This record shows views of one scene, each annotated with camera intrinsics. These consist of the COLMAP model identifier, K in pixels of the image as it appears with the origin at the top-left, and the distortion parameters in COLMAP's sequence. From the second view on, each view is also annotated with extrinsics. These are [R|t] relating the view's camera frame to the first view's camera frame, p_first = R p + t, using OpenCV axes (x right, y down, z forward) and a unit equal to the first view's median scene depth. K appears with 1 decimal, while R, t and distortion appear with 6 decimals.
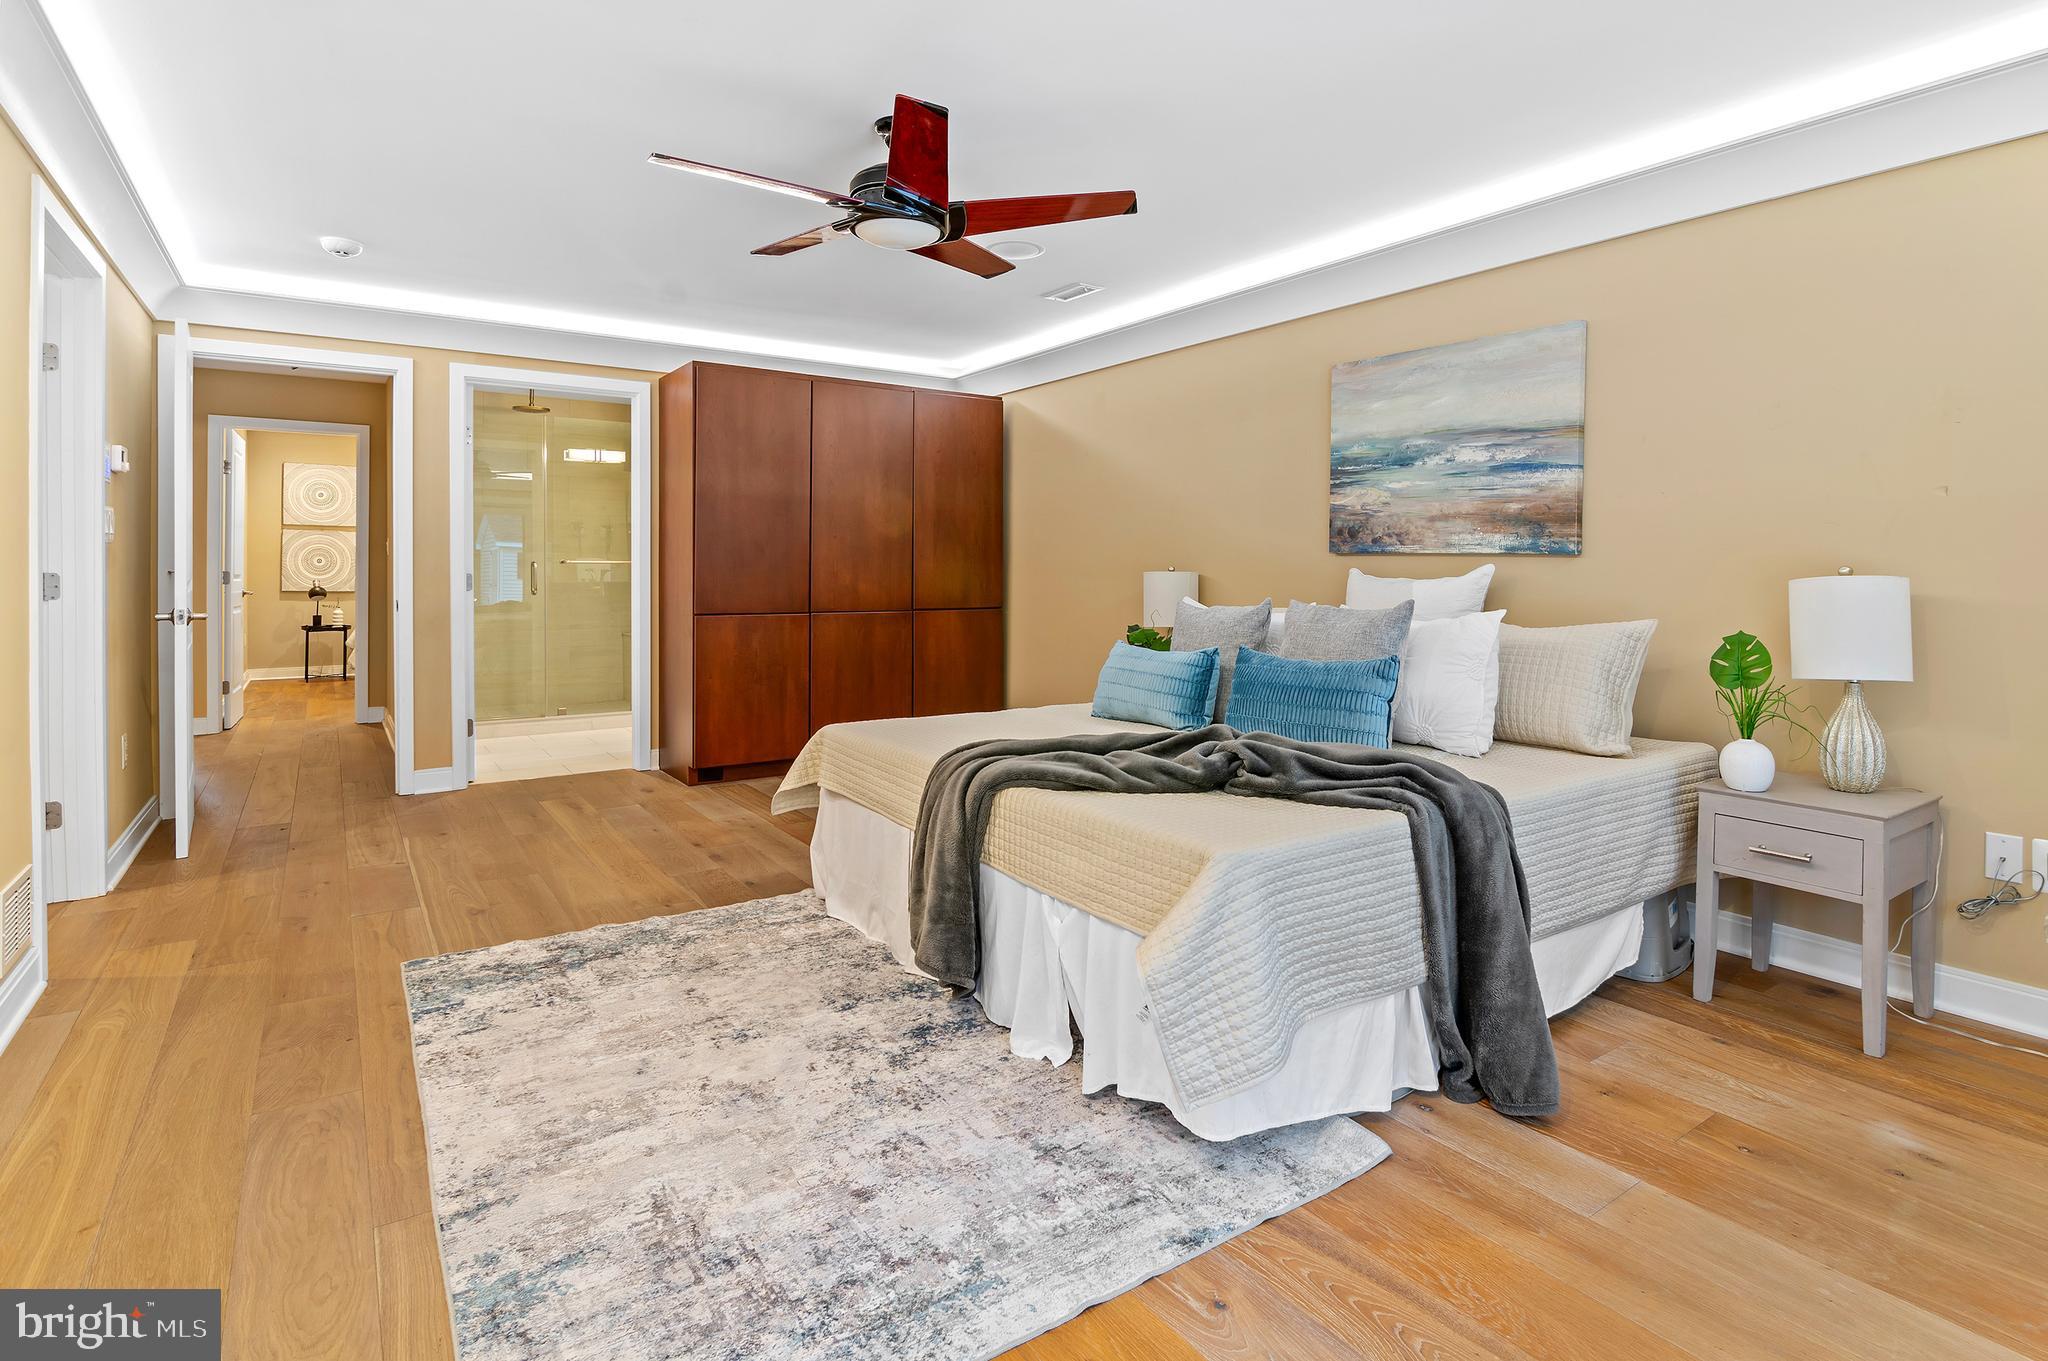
lens RADIAL K [[972.4, 0, 1024.0], [0, 972.4, 680.5], [0, 0, 1]] dist [0.000343, 0.000614]
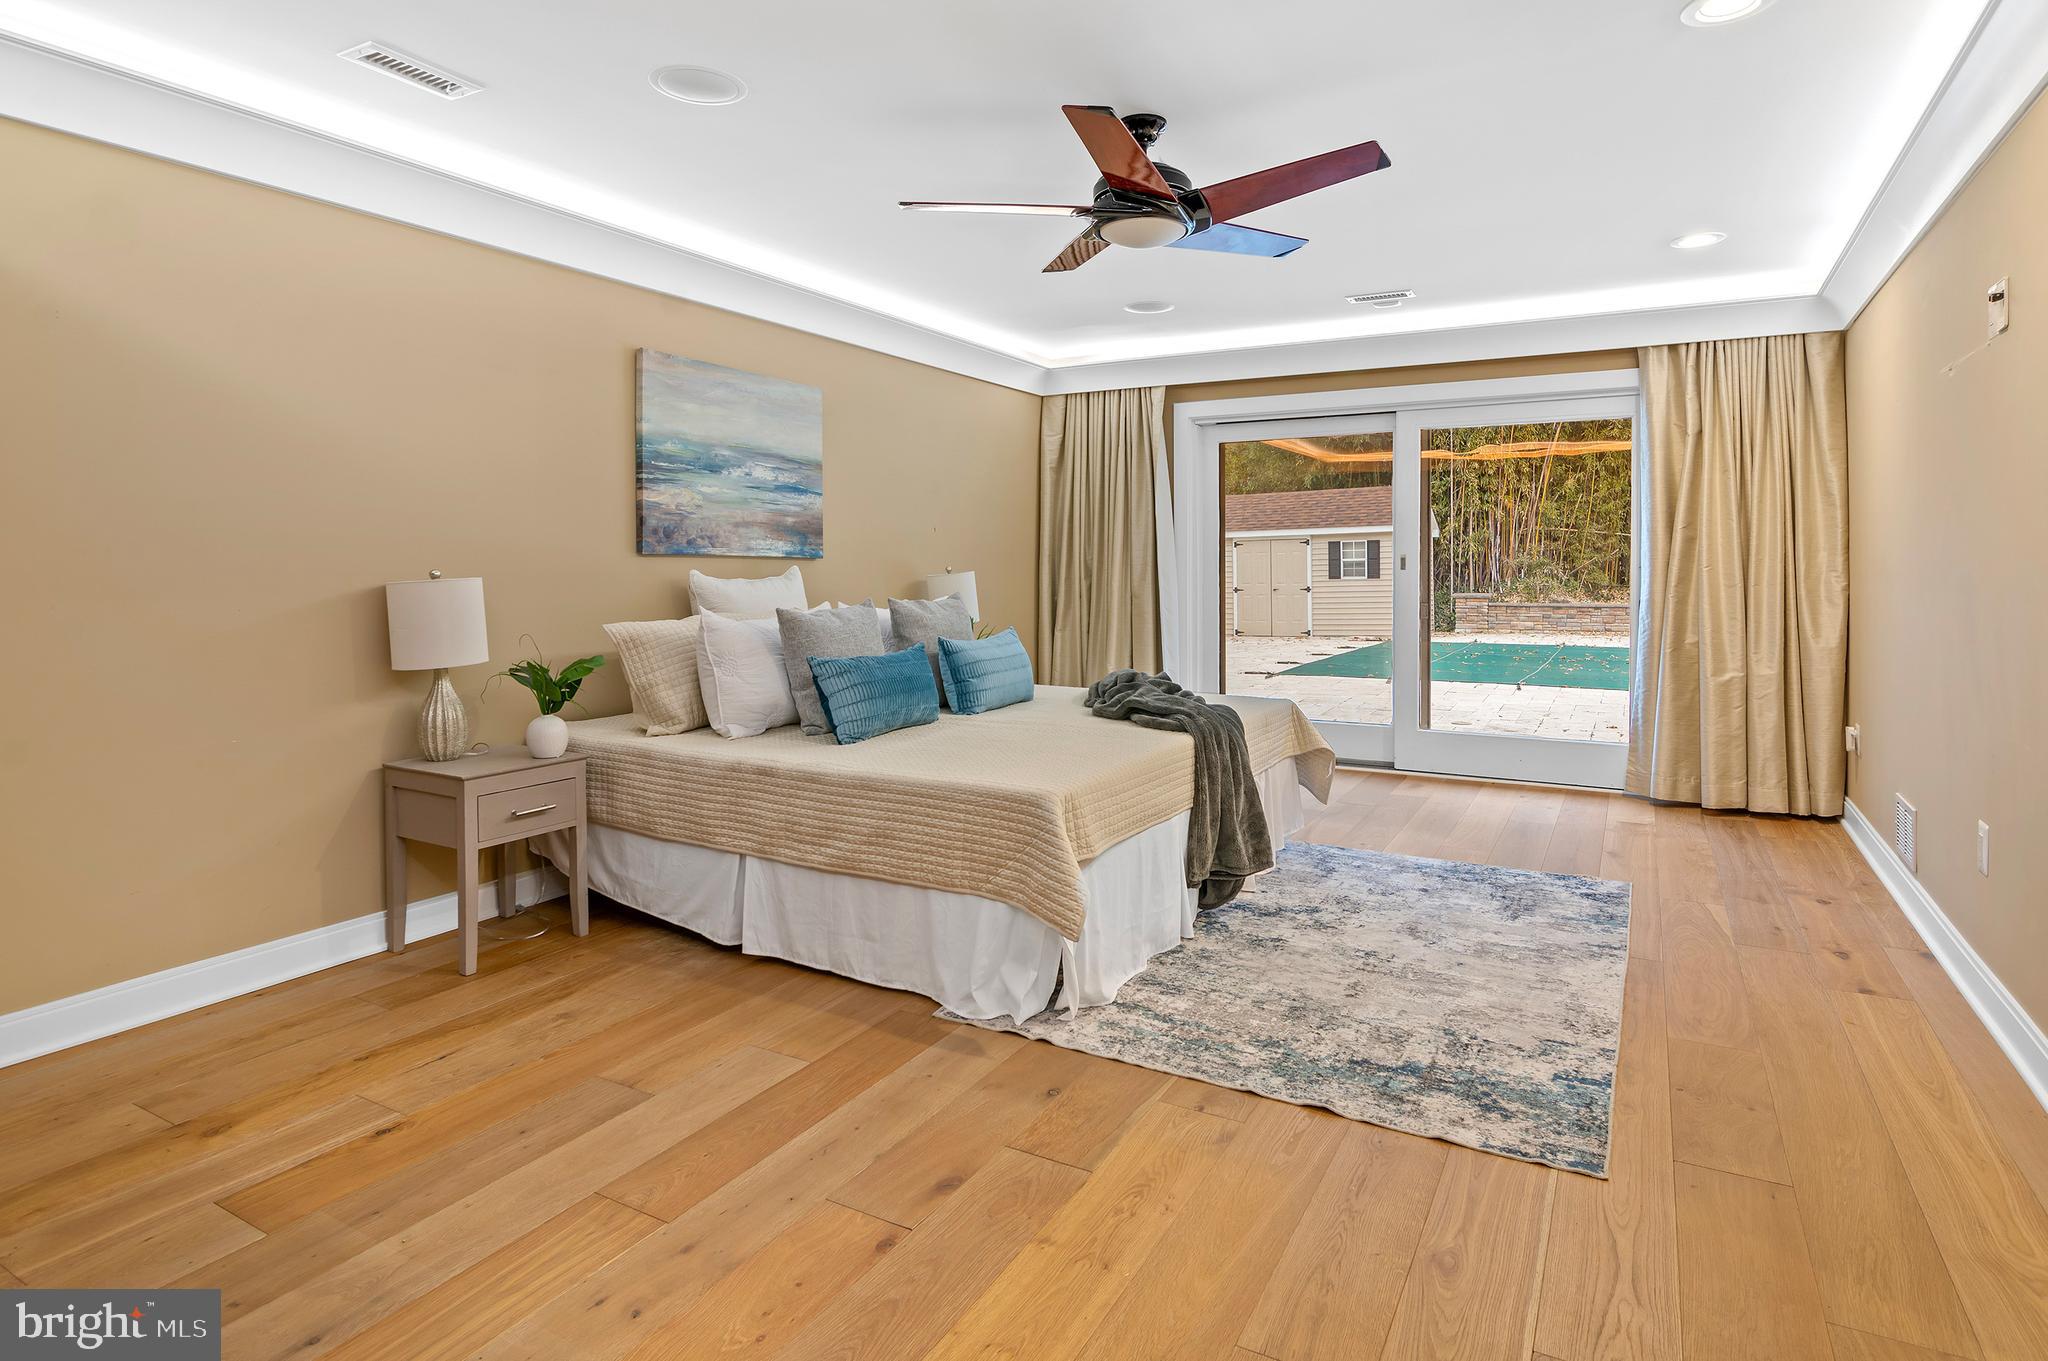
lens RADIAL K [[1094.3, 0, 1024.0], [0, 1094.3, 680.5], [0, 0, 1]] dist [-0.003333, -0.001405]
pose [[-0.425667, -0.095994, 0.899774, -1.061522], [0.107360, 0.981976, 0.155554, -0.186520], [-0.898489, 0.162814, -0.407688, 1.538847]]
